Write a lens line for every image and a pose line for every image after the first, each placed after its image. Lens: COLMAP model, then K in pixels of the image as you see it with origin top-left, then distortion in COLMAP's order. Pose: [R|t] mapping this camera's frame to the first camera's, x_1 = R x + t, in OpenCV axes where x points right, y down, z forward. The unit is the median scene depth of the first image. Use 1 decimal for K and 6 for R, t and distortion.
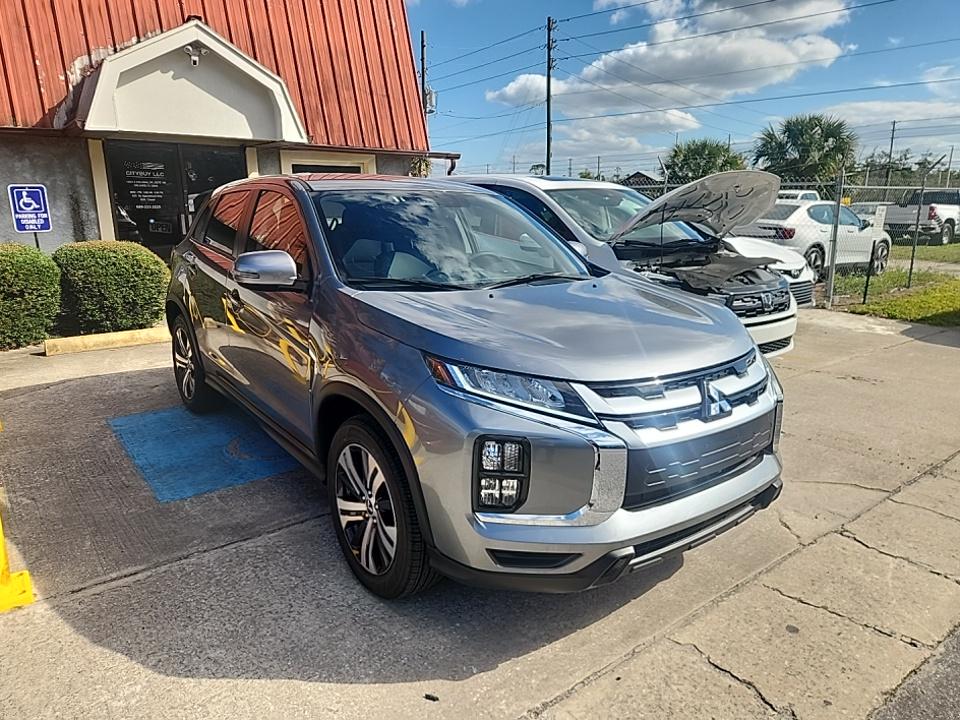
lens RADIAL K [[636.7, 0, 492.0], [0, 636.7, 351.8], [0, 0, 1]] dist [0.065015, -0.052197]
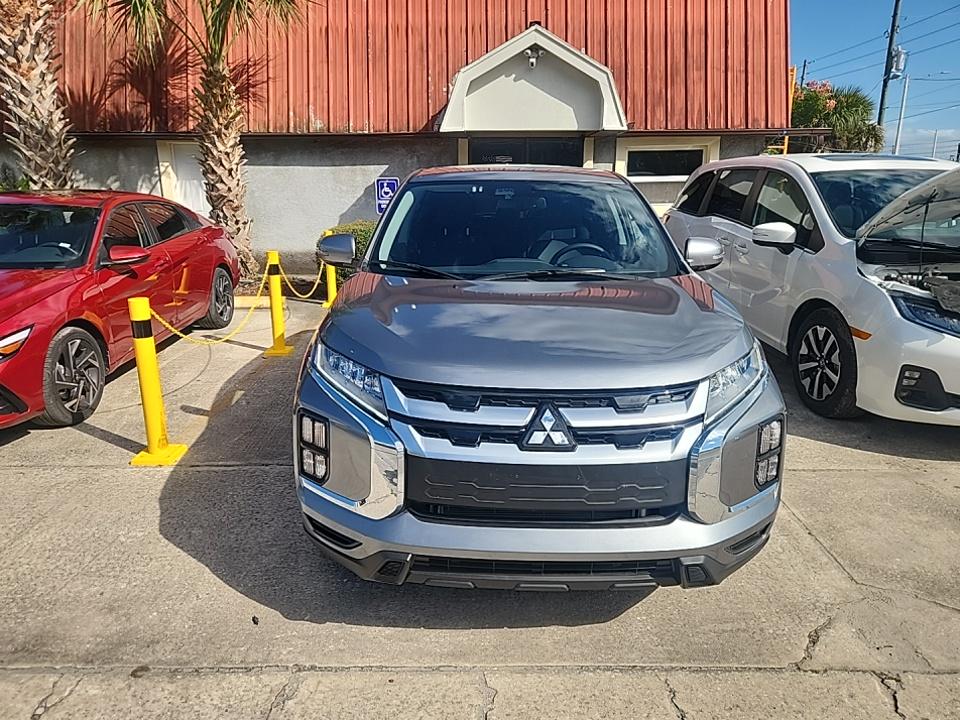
lens RADIAL K [[636.7, 0, 492.0], [0, 636.7, 351.8], [0, 0, 1]] dist [0.065015, -0.052197]
pose [[0.797004, 0.148247, -0.585498, 0.215822], [-0.134489, 0.988631, 0.067247, -0.020604], [0.588811, 0.025147, 0.807880, 0.073532]]
